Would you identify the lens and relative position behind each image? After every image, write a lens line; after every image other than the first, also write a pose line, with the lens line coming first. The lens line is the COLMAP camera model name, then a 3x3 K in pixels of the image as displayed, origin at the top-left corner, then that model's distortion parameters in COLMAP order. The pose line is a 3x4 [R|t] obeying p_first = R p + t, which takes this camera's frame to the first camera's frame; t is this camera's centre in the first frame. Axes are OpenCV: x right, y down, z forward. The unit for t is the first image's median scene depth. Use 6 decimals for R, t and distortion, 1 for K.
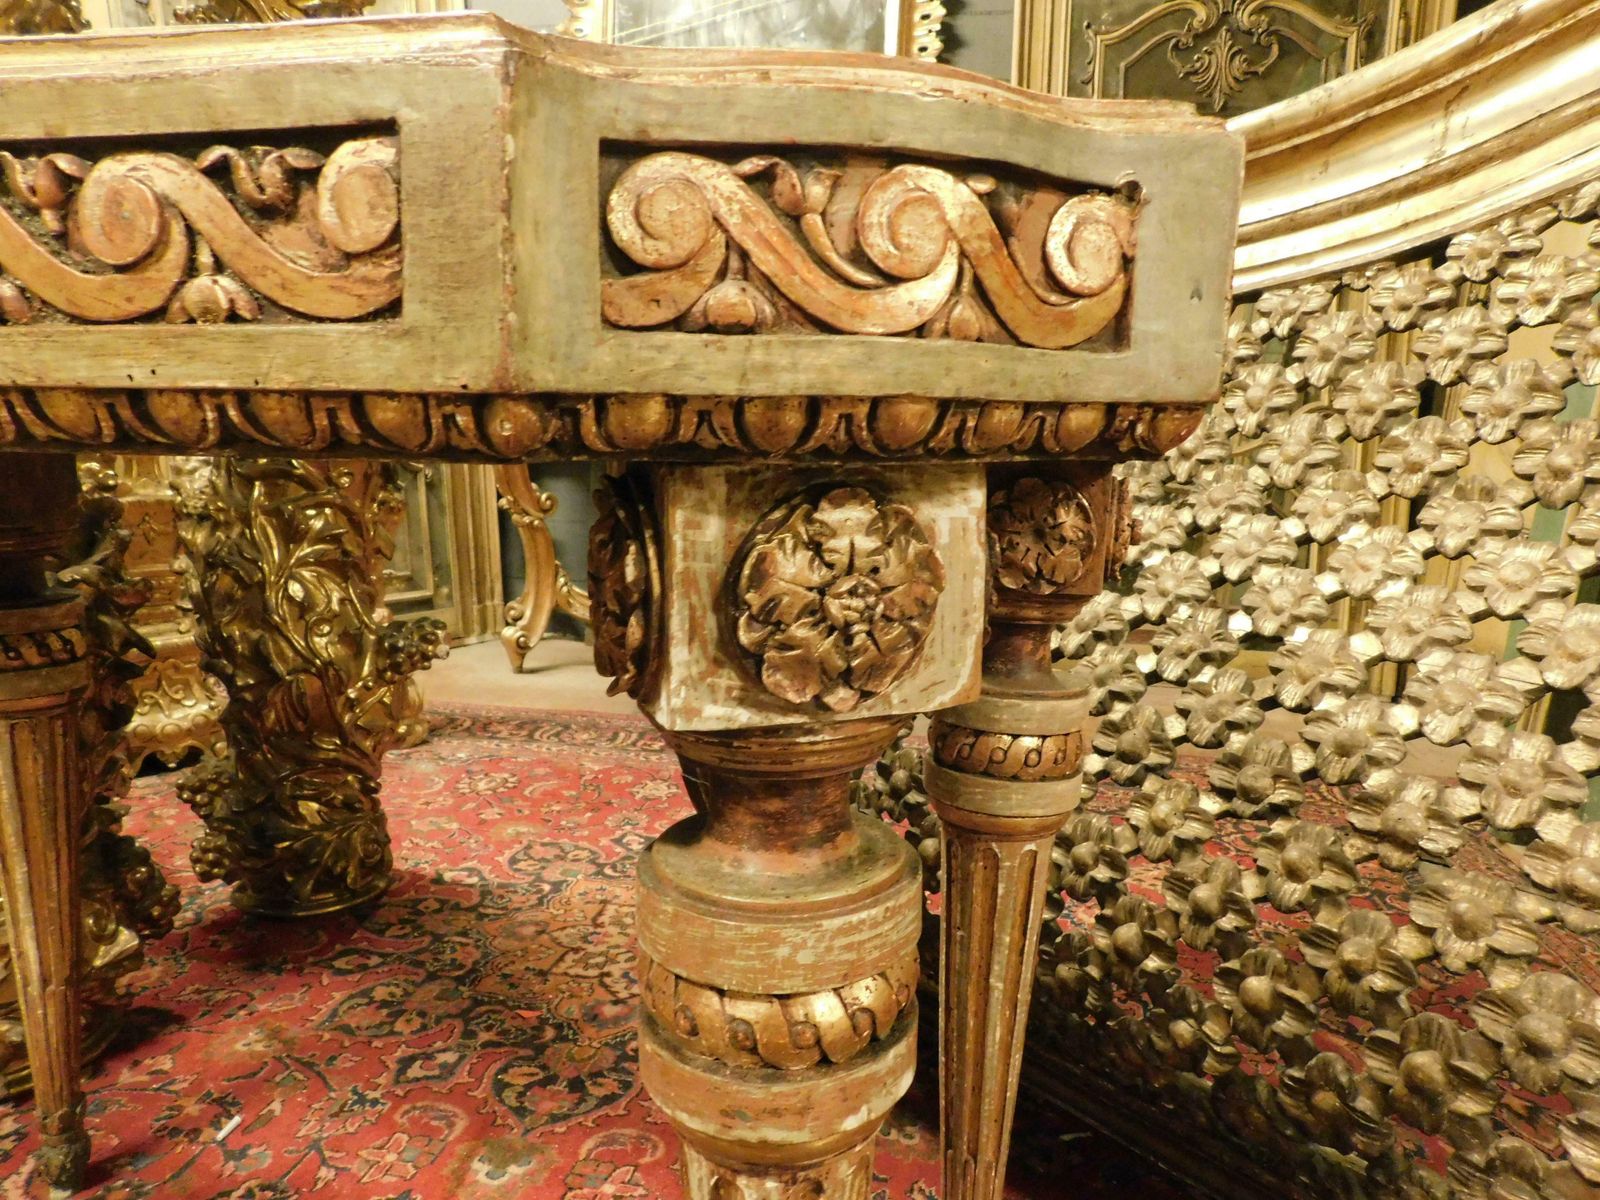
lens RADIAL K [[1135.9, 0, 800.7], [0, 1135.9, 602.9], [0, 0, 1]] dist [-0.046620, 0.071083]
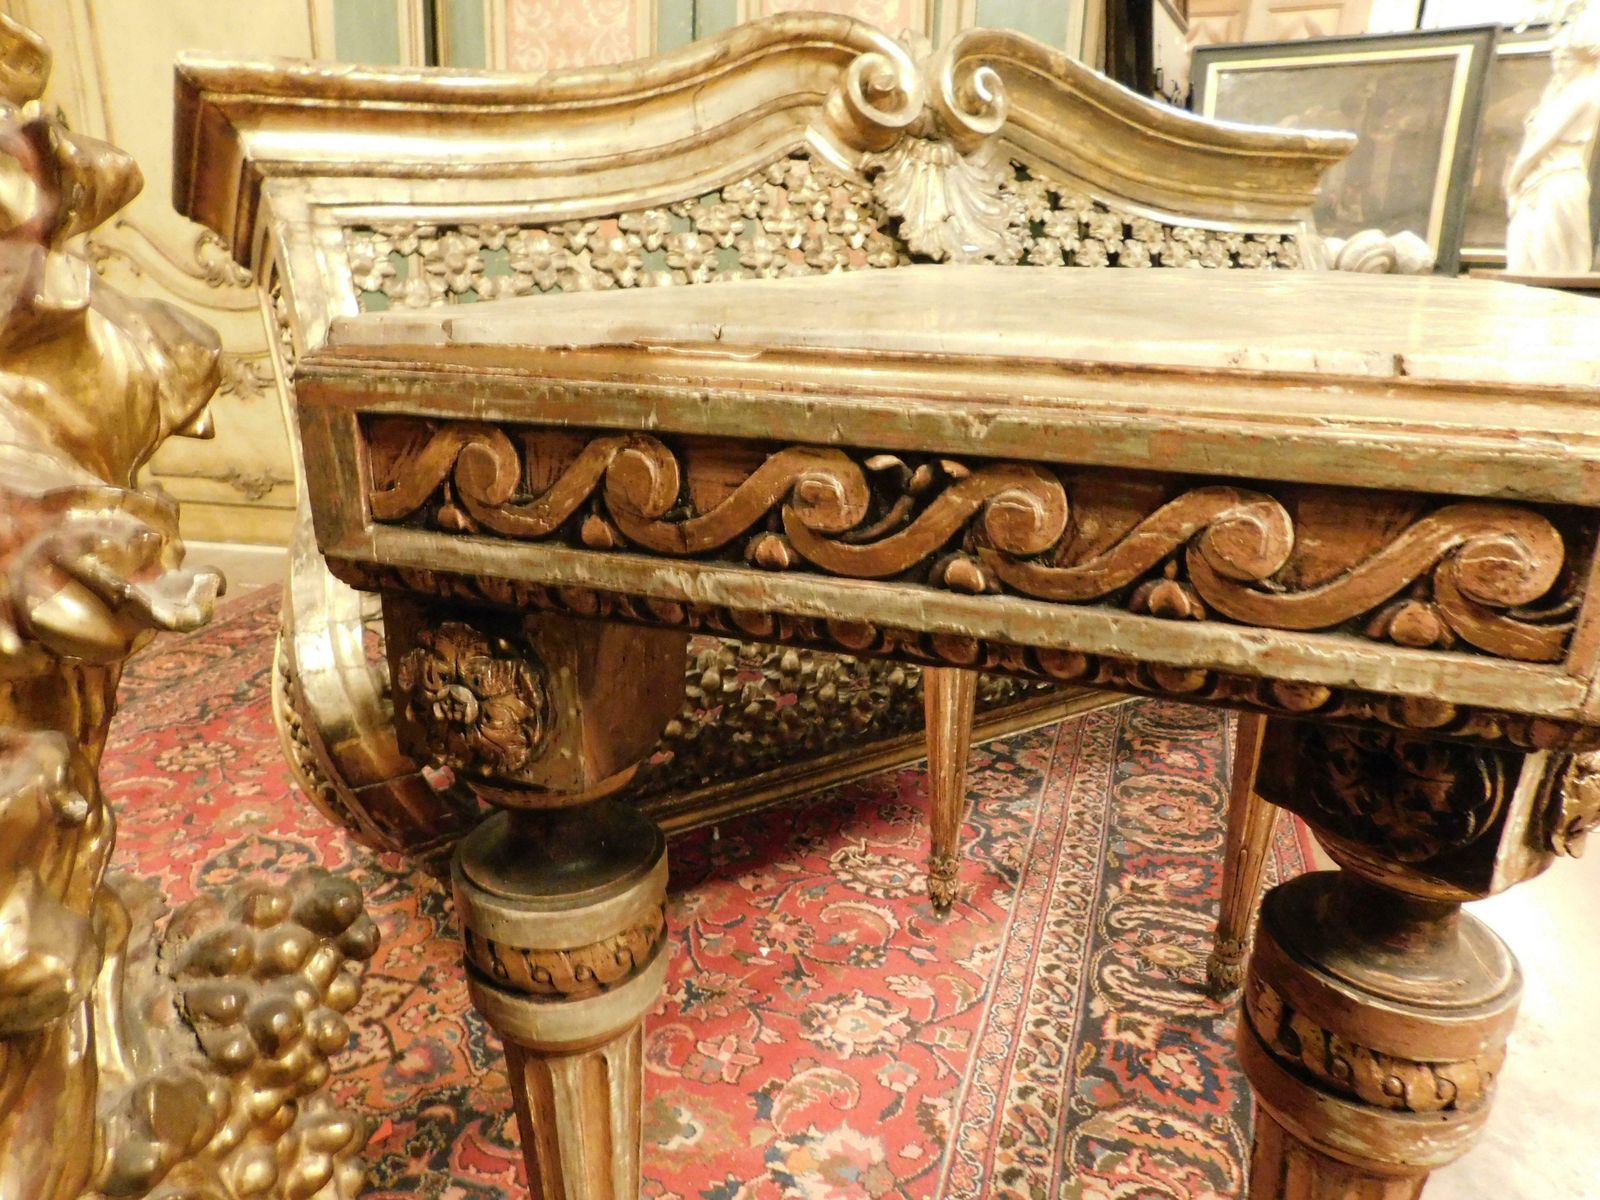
lens RADIAL K [[1148.1, 0, 793.6], [0, 1148.1, 594.8], [0, 0, 1]] dist [-0.052923, 0.076151]
pose [[0.124346, -0.336011, 0.933614, -1.242478], [0.152279, 0.936232, 0.316672, -0.317755], [-0.980484, 0.102793, 0.167584, 0.785196]]
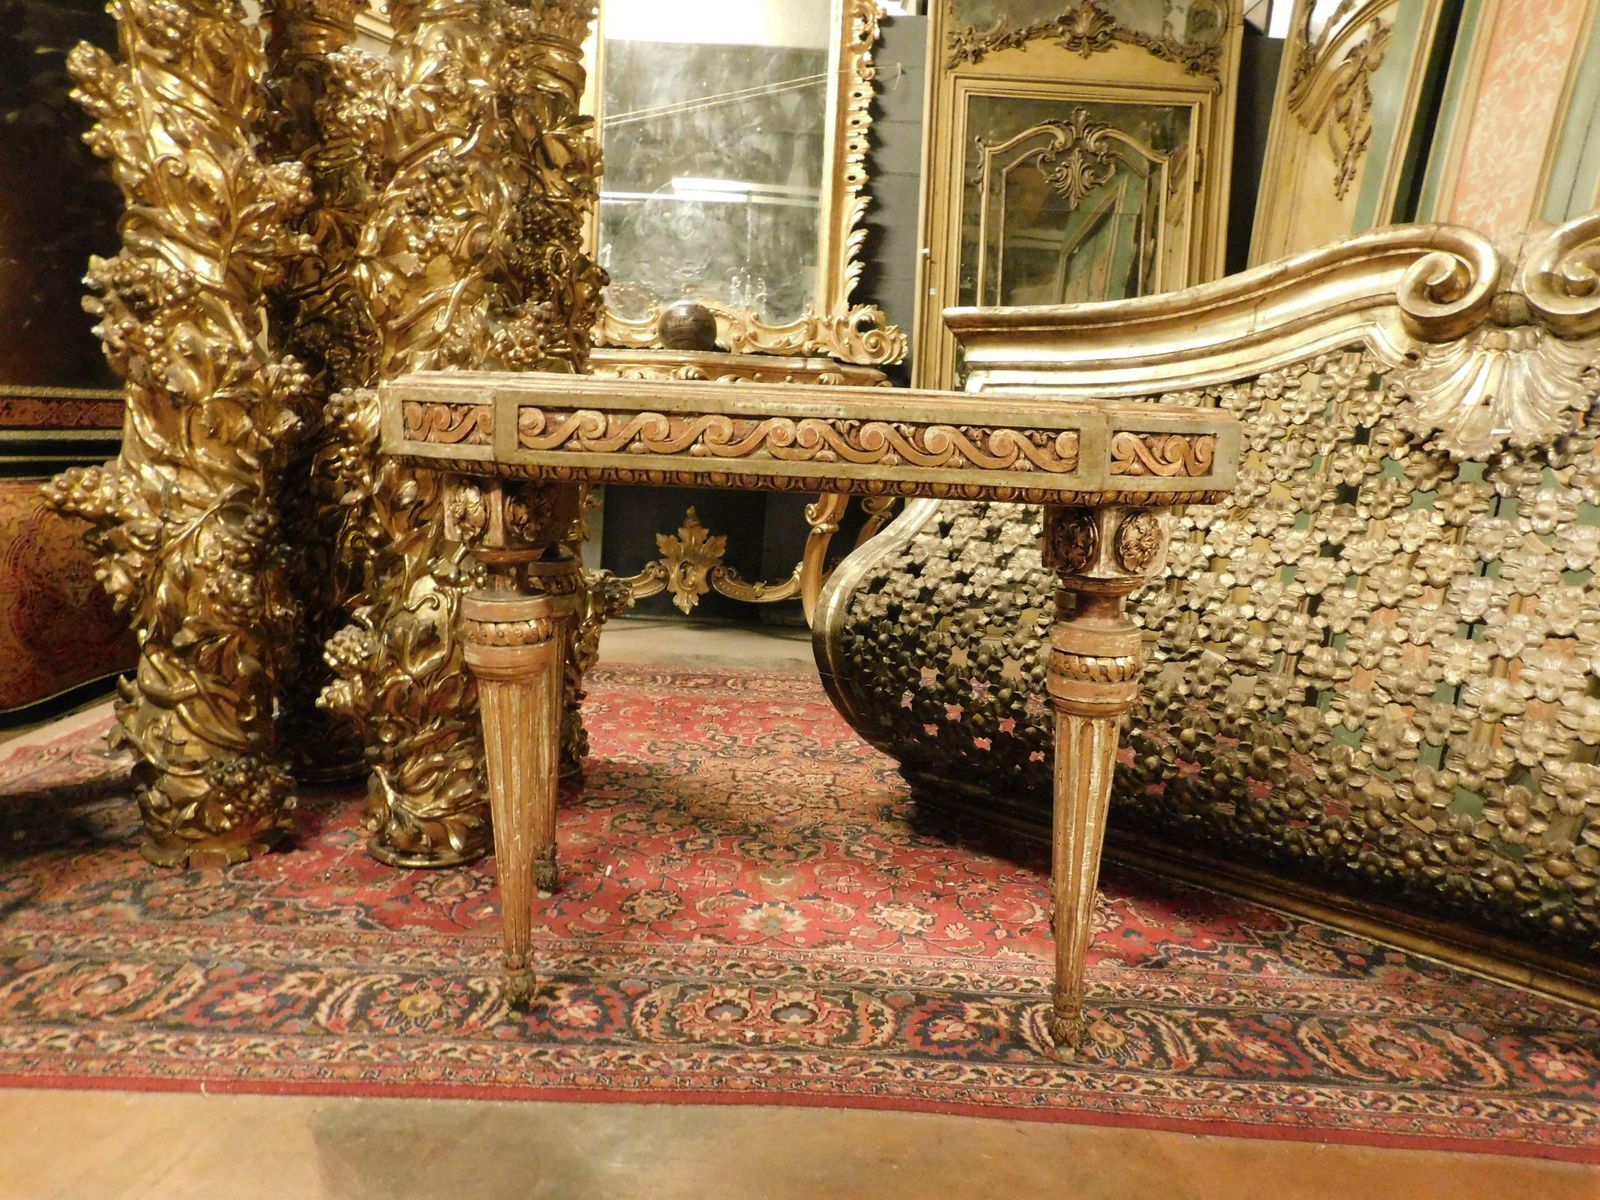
lens RADIAL K [[1138.2, 0, 796.0], [0, 1138.2, 597.5], [0, 0, 1]] dist [-0.047142, 0.068887]
pose [[0.985254, -0.007740, 0.170921, -0.630038], [0.007208, 0.999967, 0.003733, 0.056749], [-0.170944, -0.002446, 0.985278, -0.905825]]
